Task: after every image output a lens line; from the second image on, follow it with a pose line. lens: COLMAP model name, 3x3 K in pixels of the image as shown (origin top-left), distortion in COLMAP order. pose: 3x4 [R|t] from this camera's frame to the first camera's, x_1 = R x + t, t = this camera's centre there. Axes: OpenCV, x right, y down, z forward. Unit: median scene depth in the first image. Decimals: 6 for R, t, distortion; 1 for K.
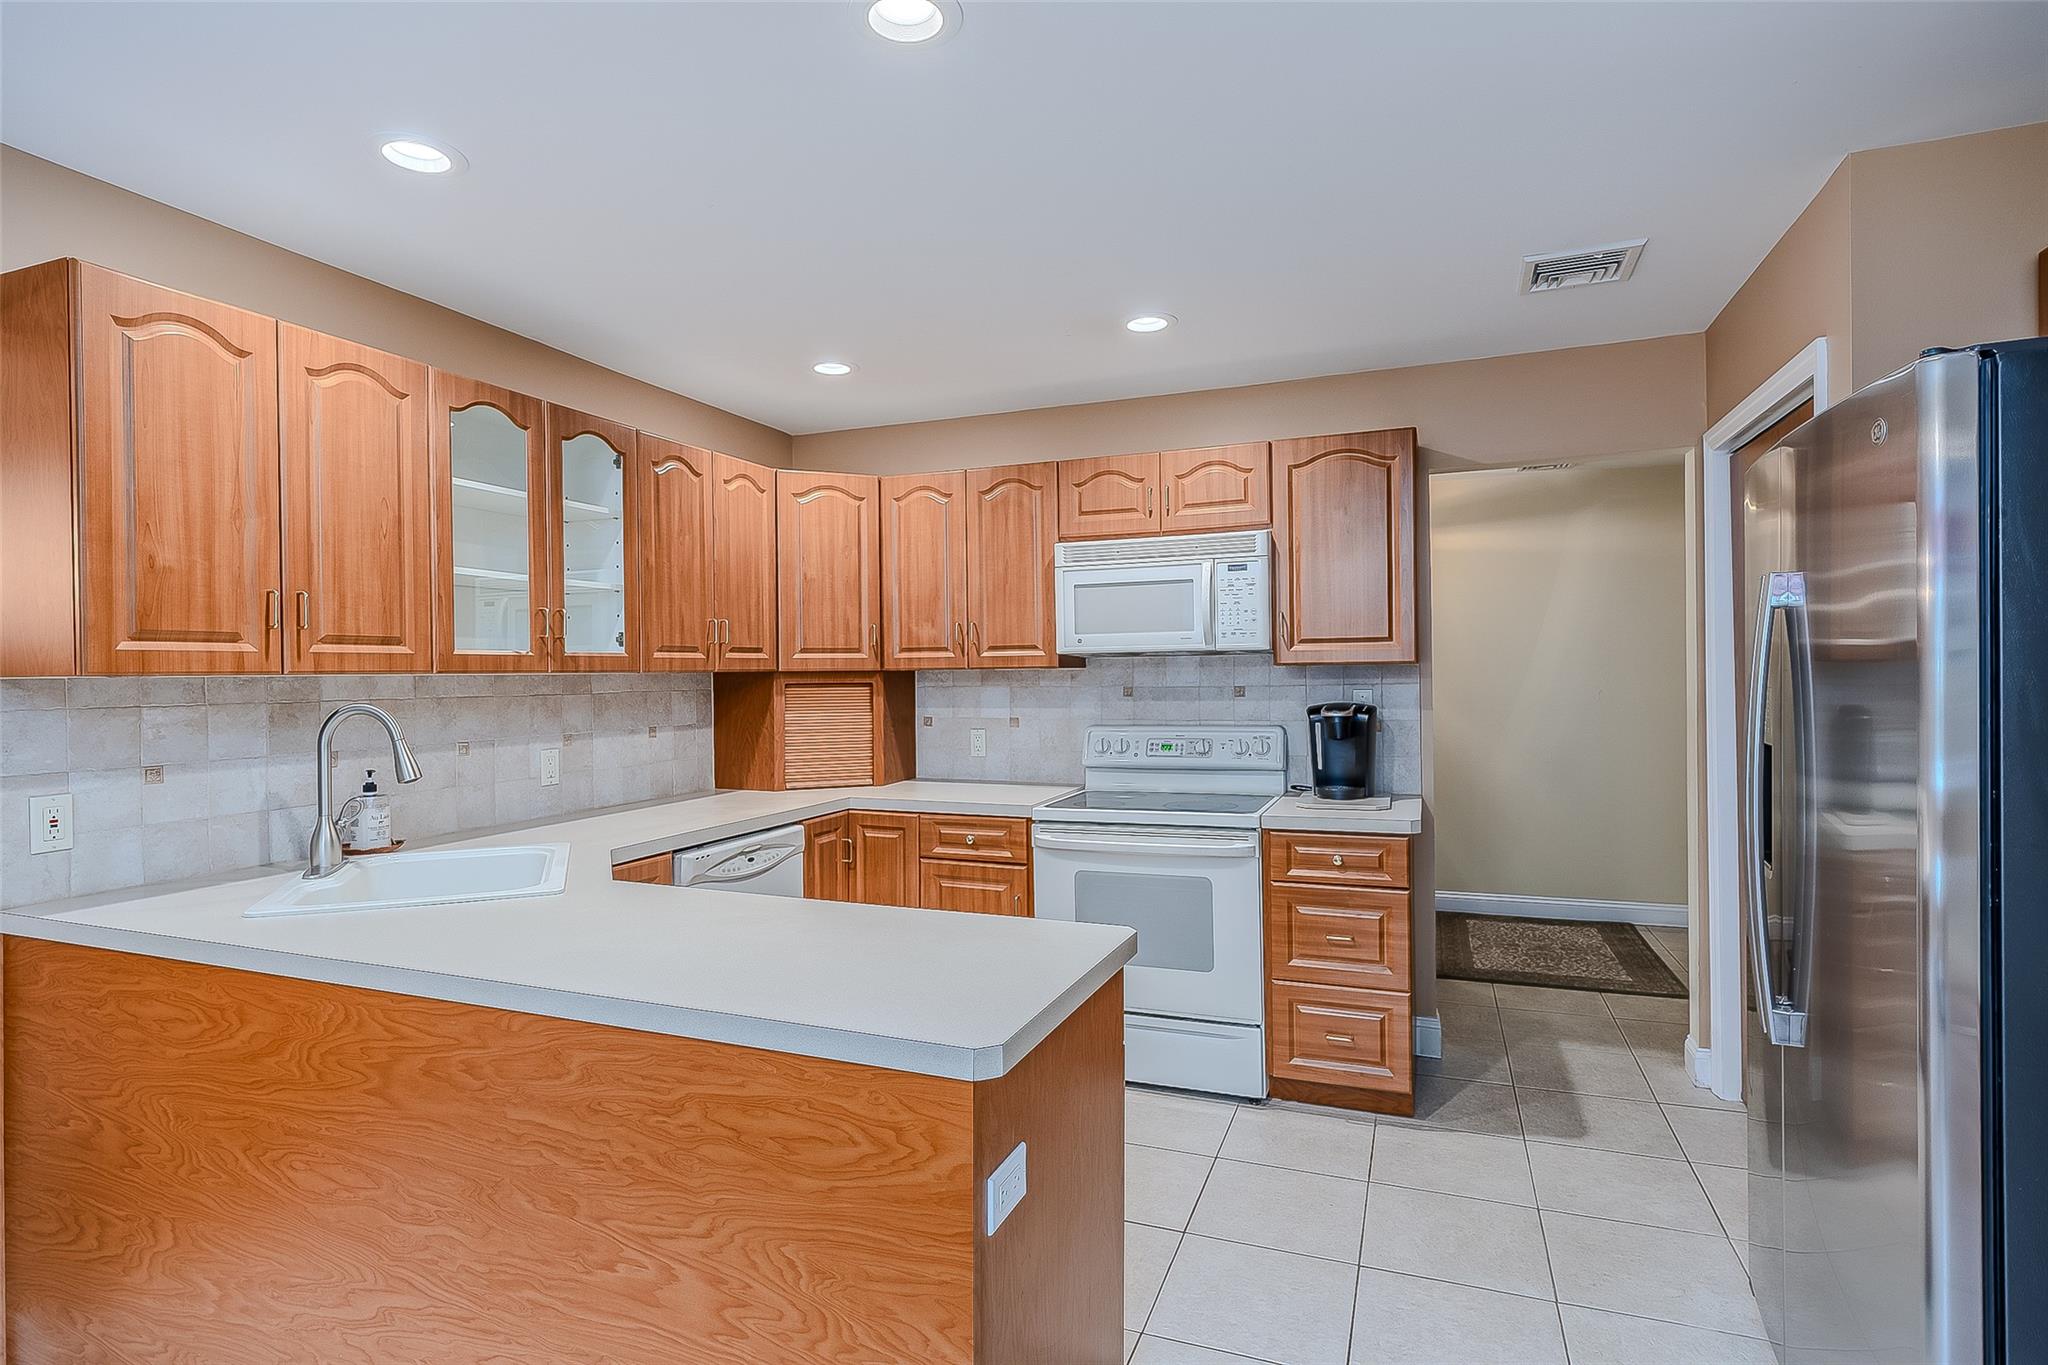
lens RADIAL K [[1021.6, 0, 1021.7], [0, 1021.6, 682.4], [0, 0, 1]] dist [0.000008, 0.000092]
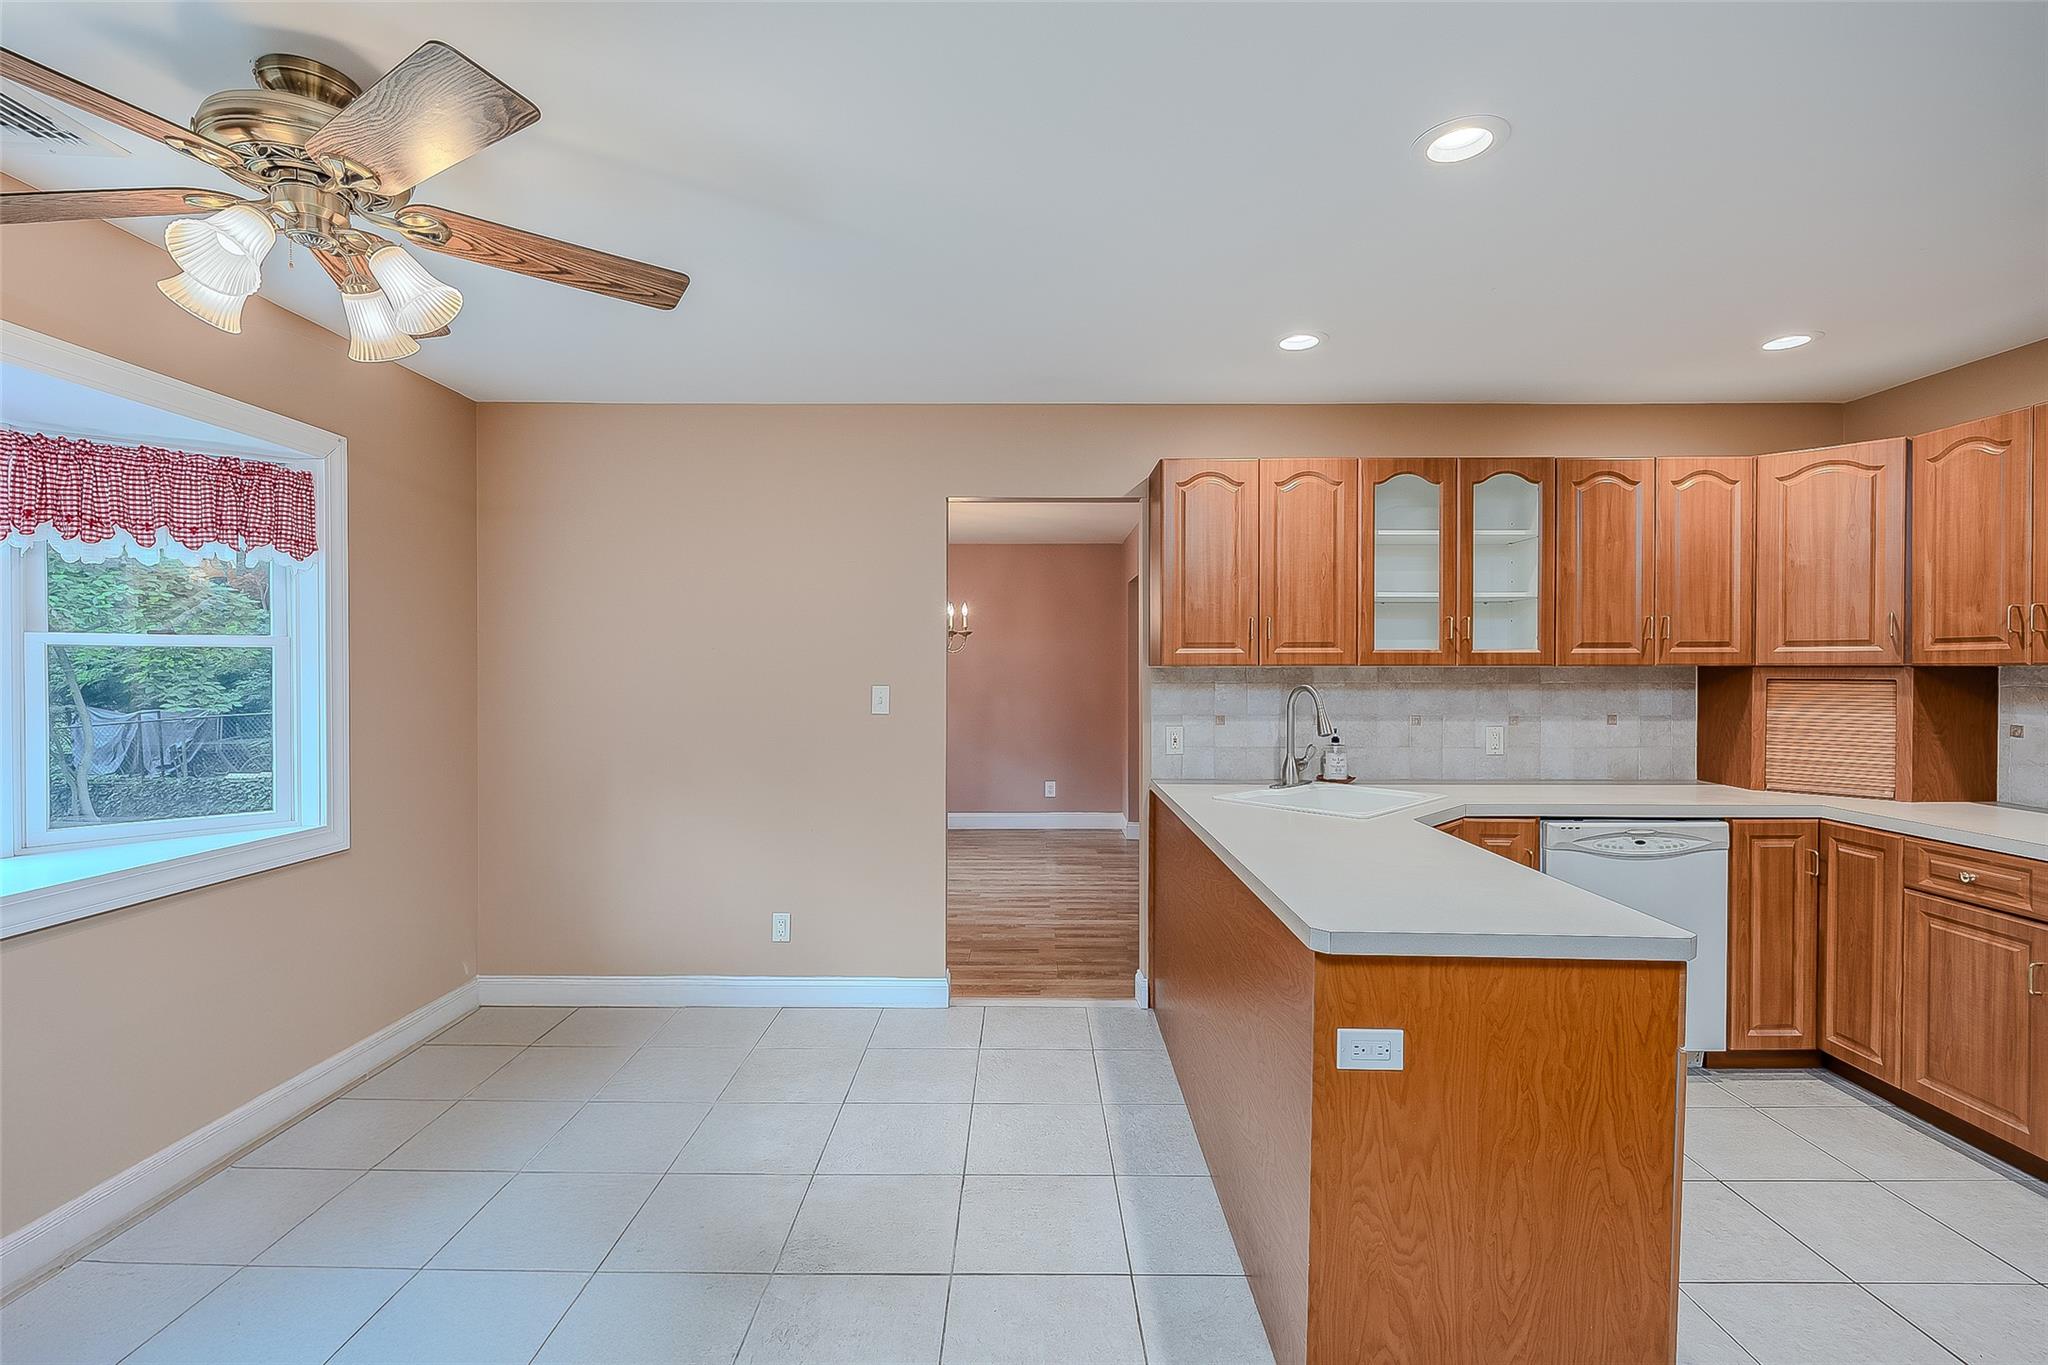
lens RADIAL K [[917.0, 0, 1020.6], [0, 917.0, 674.8], [0, 0, 1]] dist [0.001041, -0.000262]
pose [[0.365714, 0.017033, -0.930571, 0.346260], [-0.012779, 0.999830, 0.013278, -0.005290], [0.930640, 0.007035, 0.365869, 0.043025]]
